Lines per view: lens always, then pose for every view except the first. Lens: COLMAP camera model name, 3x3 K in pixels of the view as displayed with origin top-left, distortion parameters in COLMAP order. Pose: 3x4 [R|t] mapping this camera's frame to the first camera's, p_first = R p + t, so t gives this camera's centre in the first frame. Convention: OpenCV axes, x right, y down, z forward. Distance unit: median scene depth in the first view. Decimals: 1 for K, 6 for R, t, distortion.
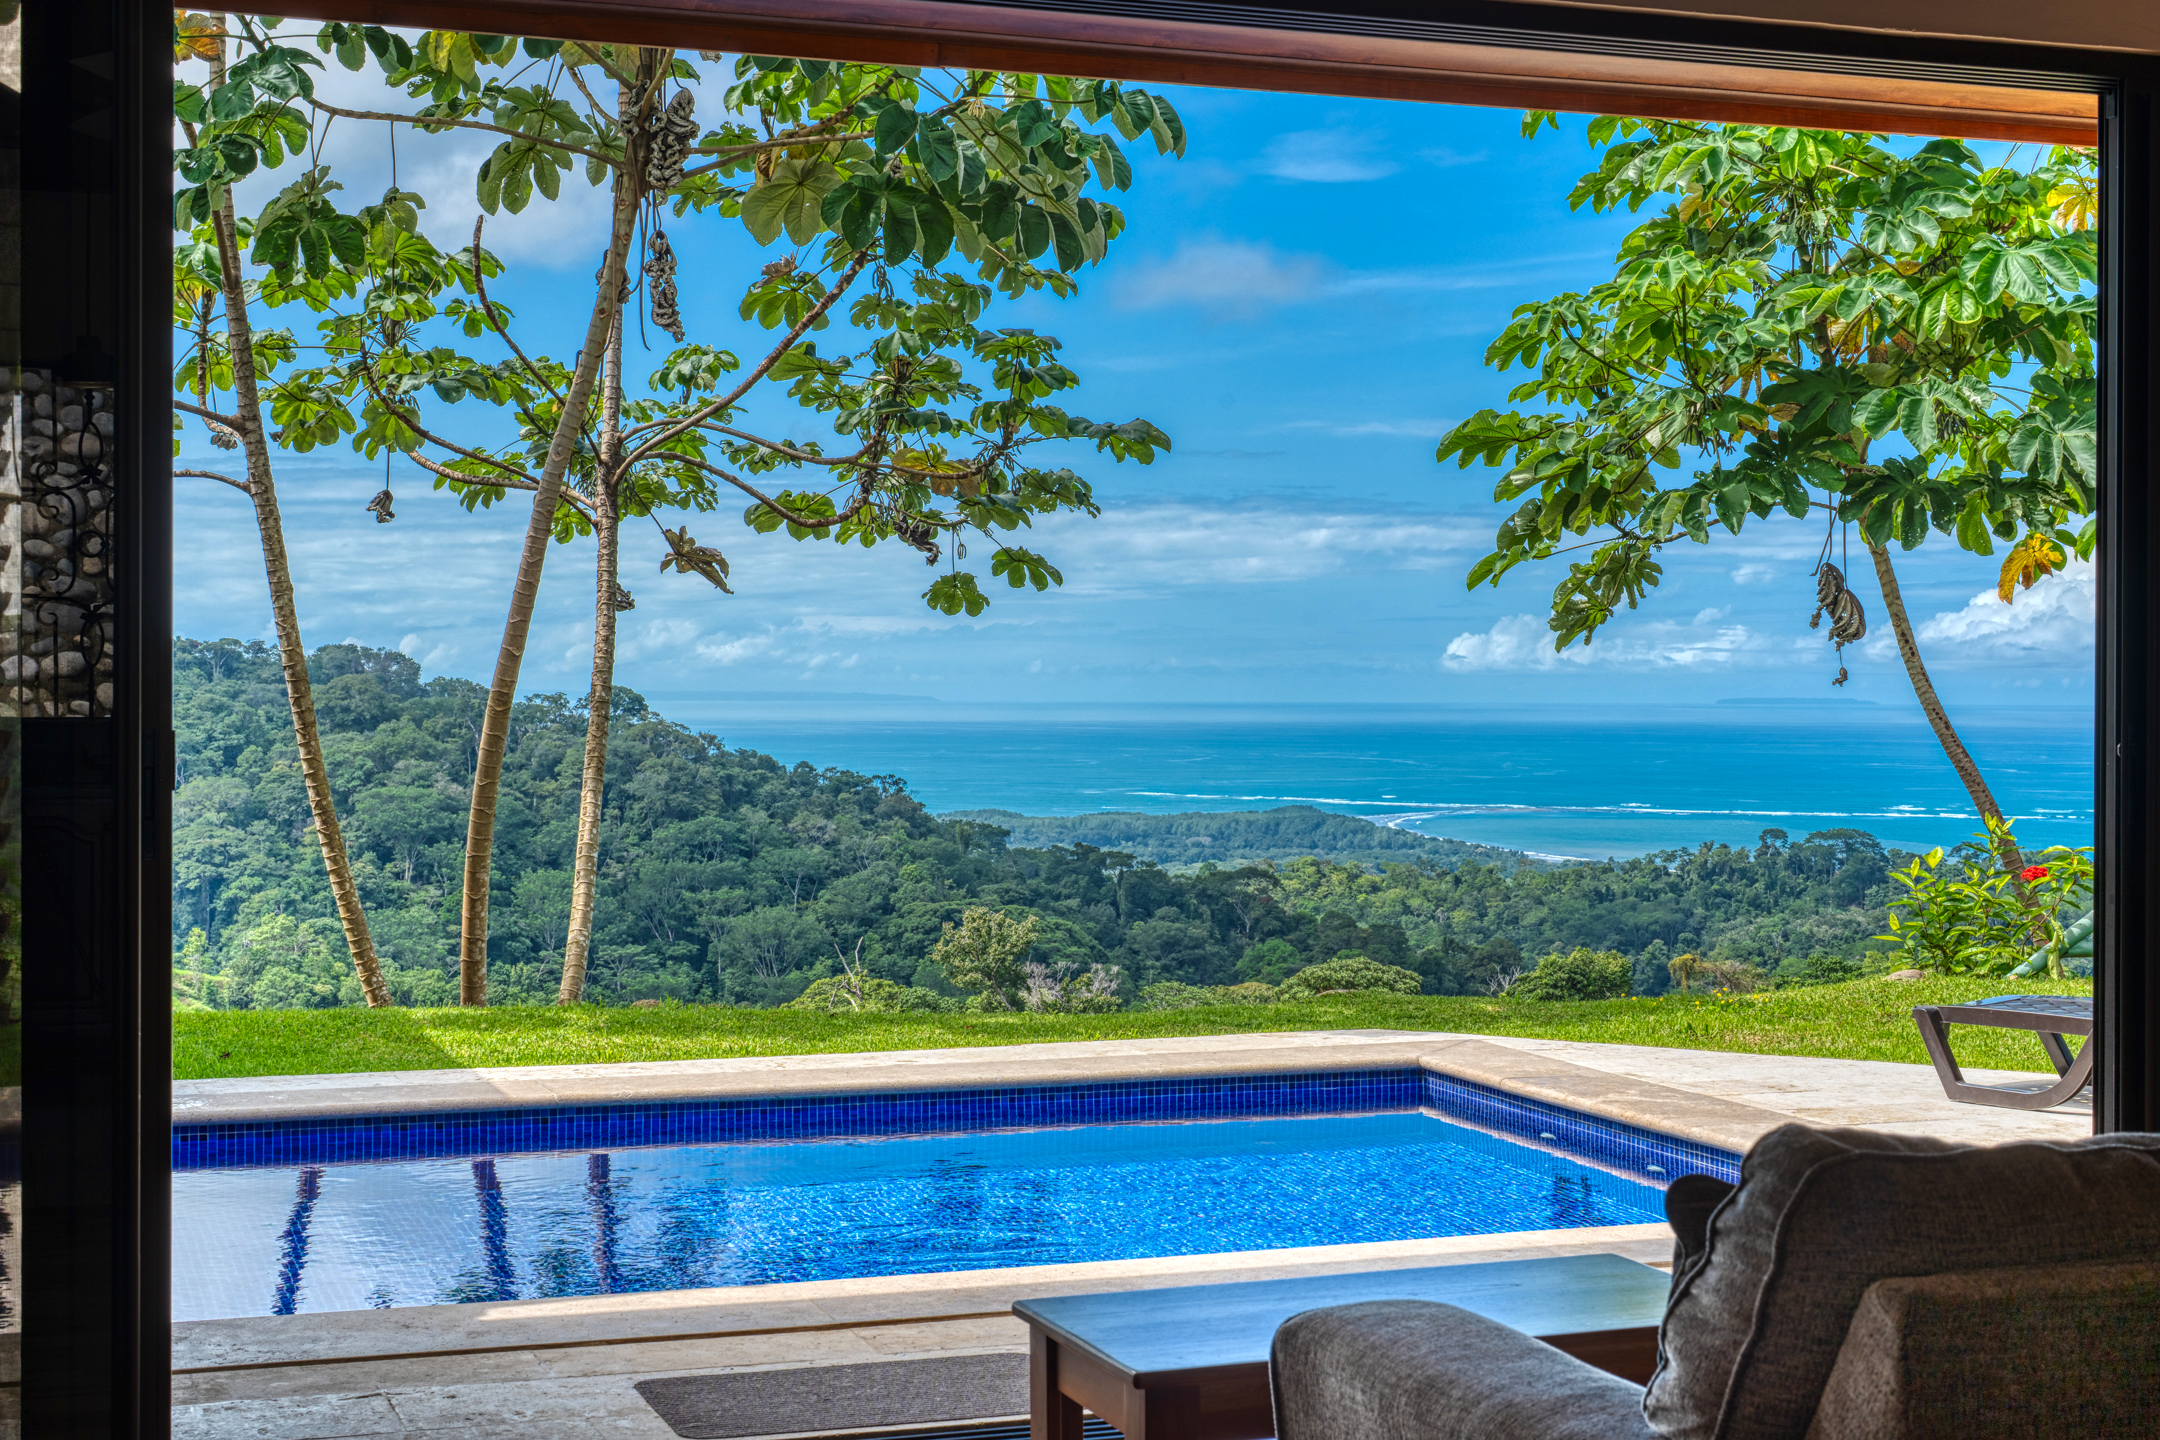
lens RADIAL K [[2987.2, 0, 1079.8], [0, 2987.2, 711.4], [0, 0, 1]] dist [0.037527, 0.000000]
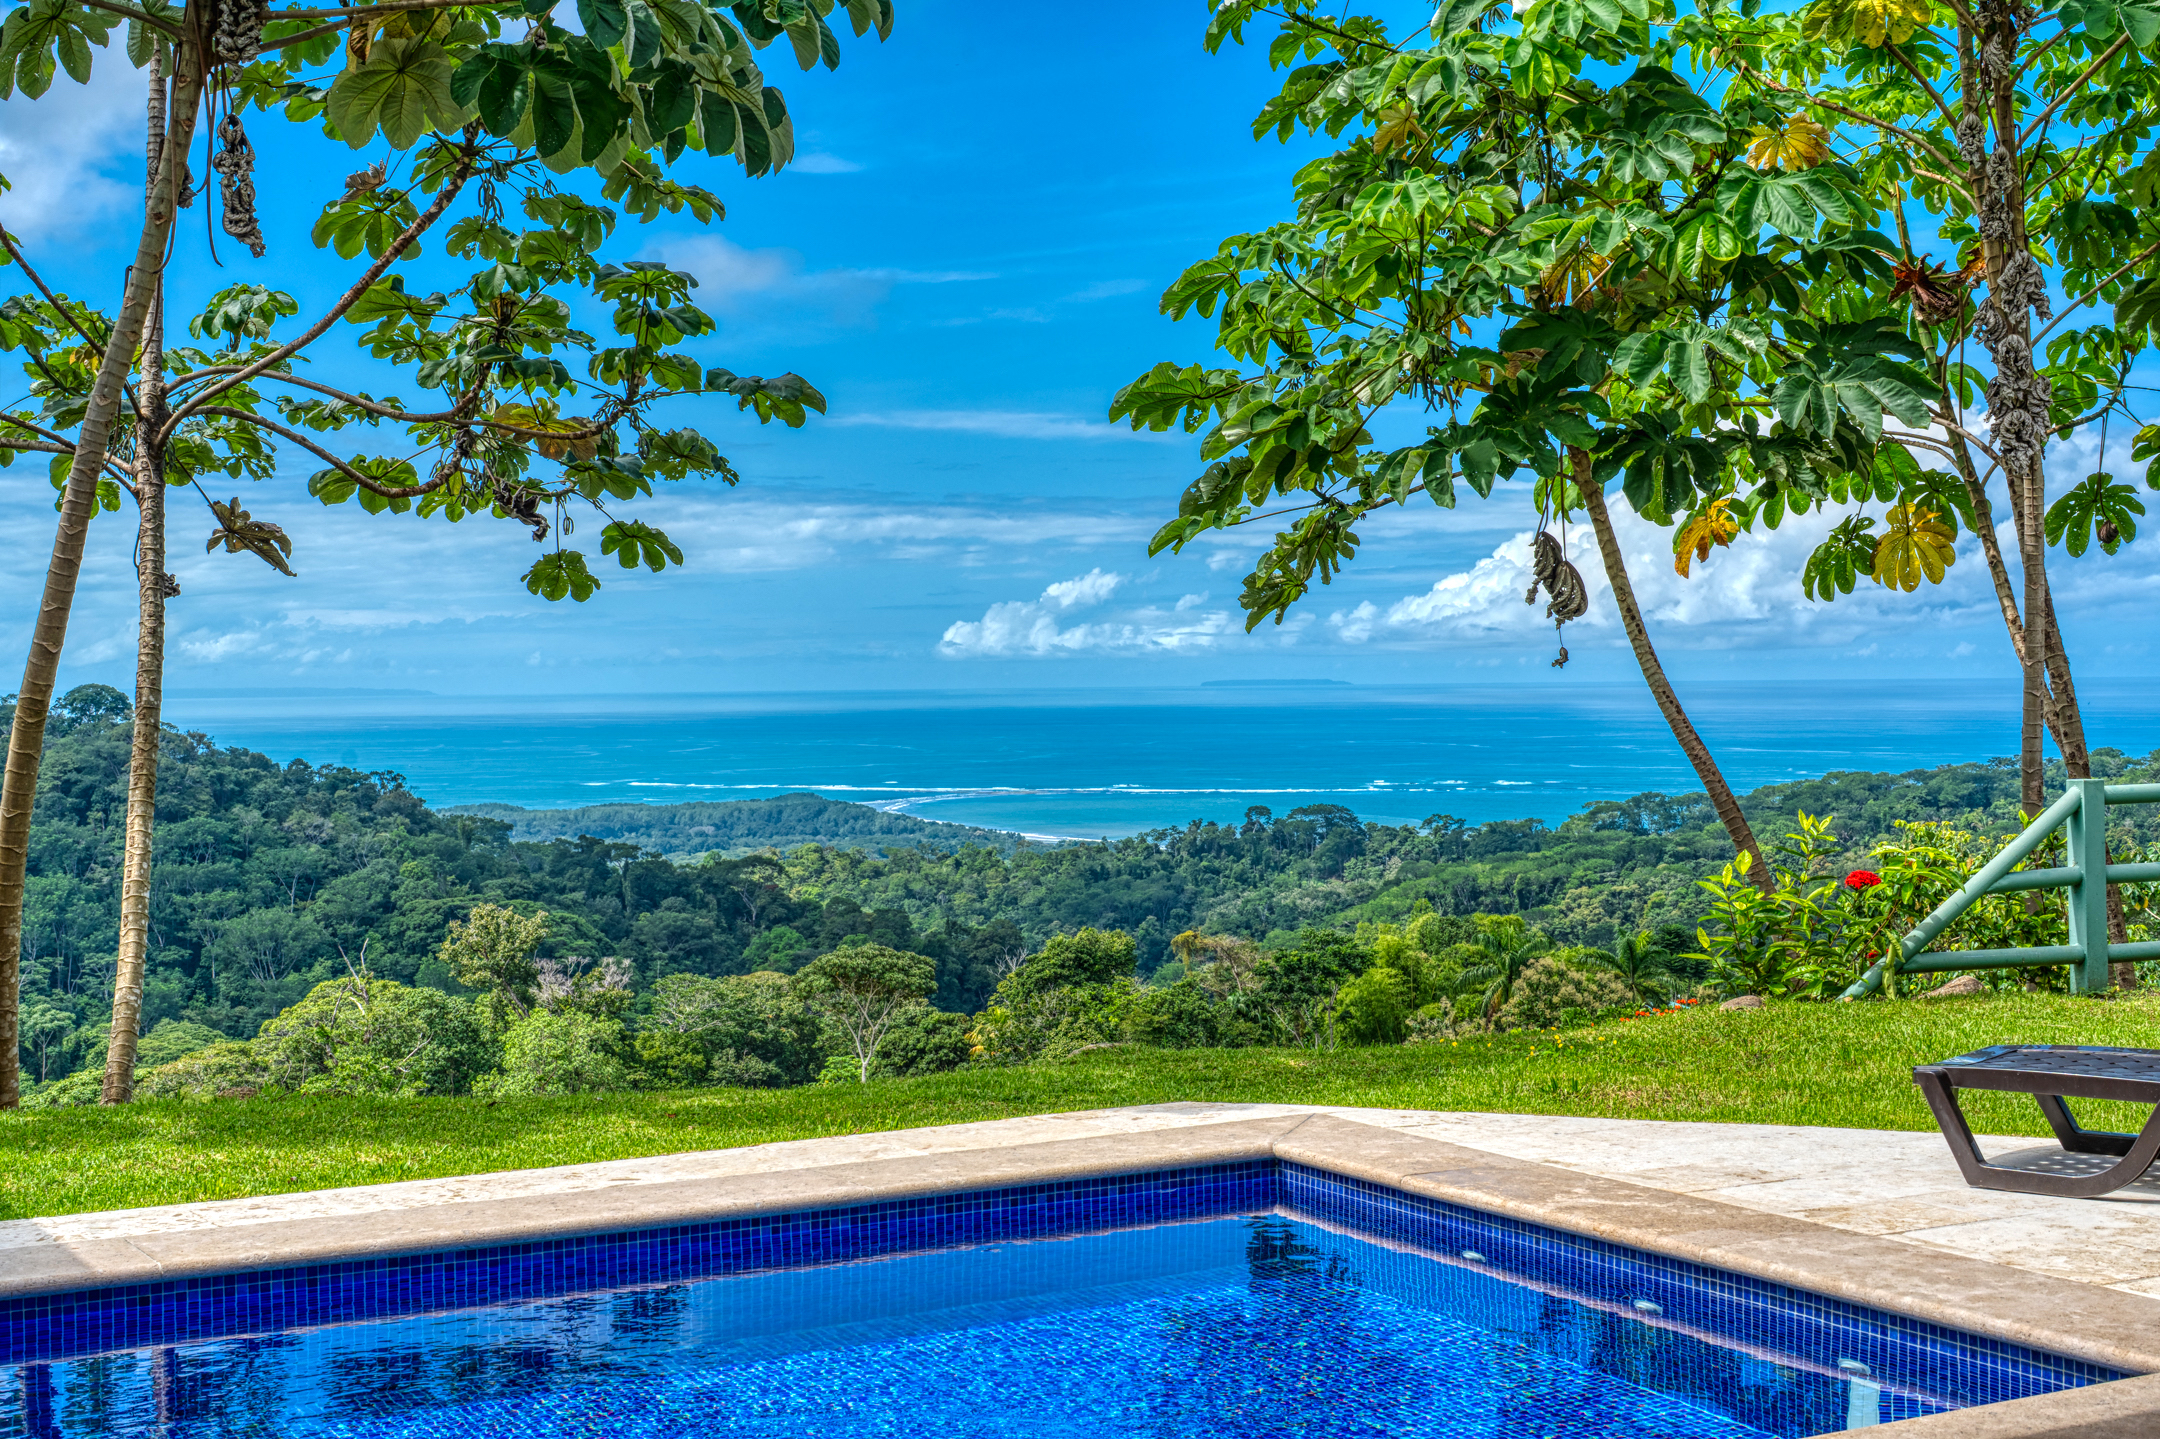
lens RADIAL K [[2987.2, 0, 1061.8], [0, 2987.2, 725.3], [0, 0, 1]] dist [0.037527, 0.000000]
pose [[0.987401, -0.017294, 0.157290, -0.040252], [0.015875, 0.999821, 0.010273, -0.002952], [-0.157439, -0.007647, 0.987499, 0.140807]]
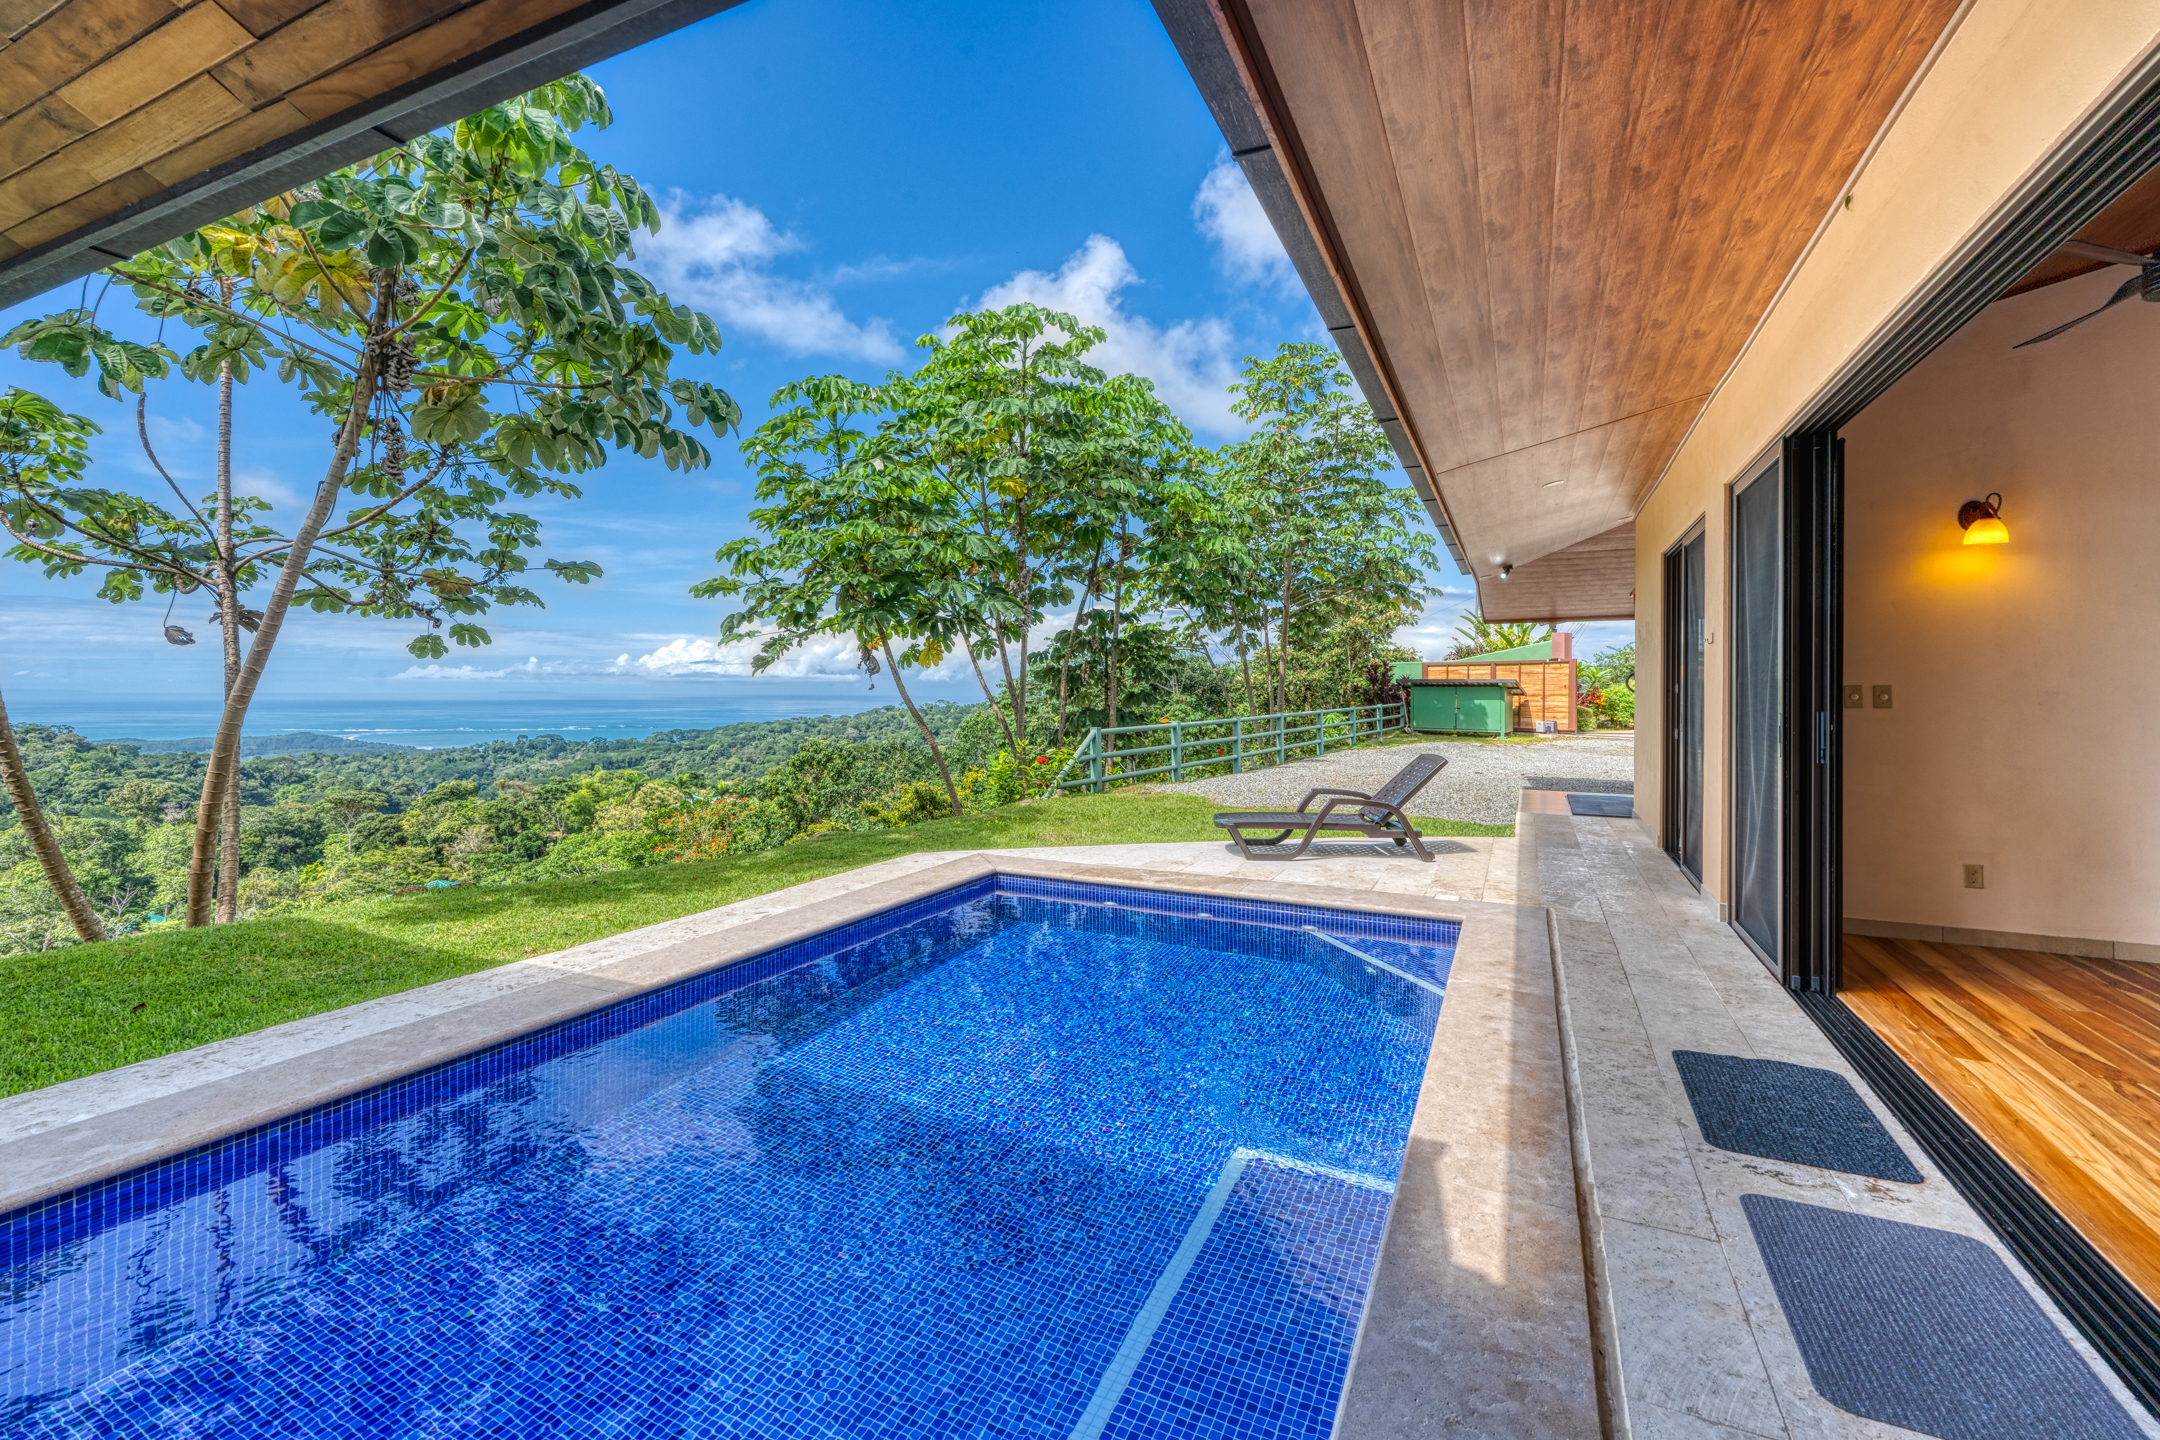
lens RADIAL K [[873.8, 0, 1080.1], [0, 873.8, 703.0], [0, 0, 1]] dist [0.000100, -0.000103]
pose [[0.702916, -0.009722, 0.711206, -0.178589], [0.003000, 0.999938, 0.010703, -0.005302], [-0.711266, -0.005390, 0.702902, 0.320325]]
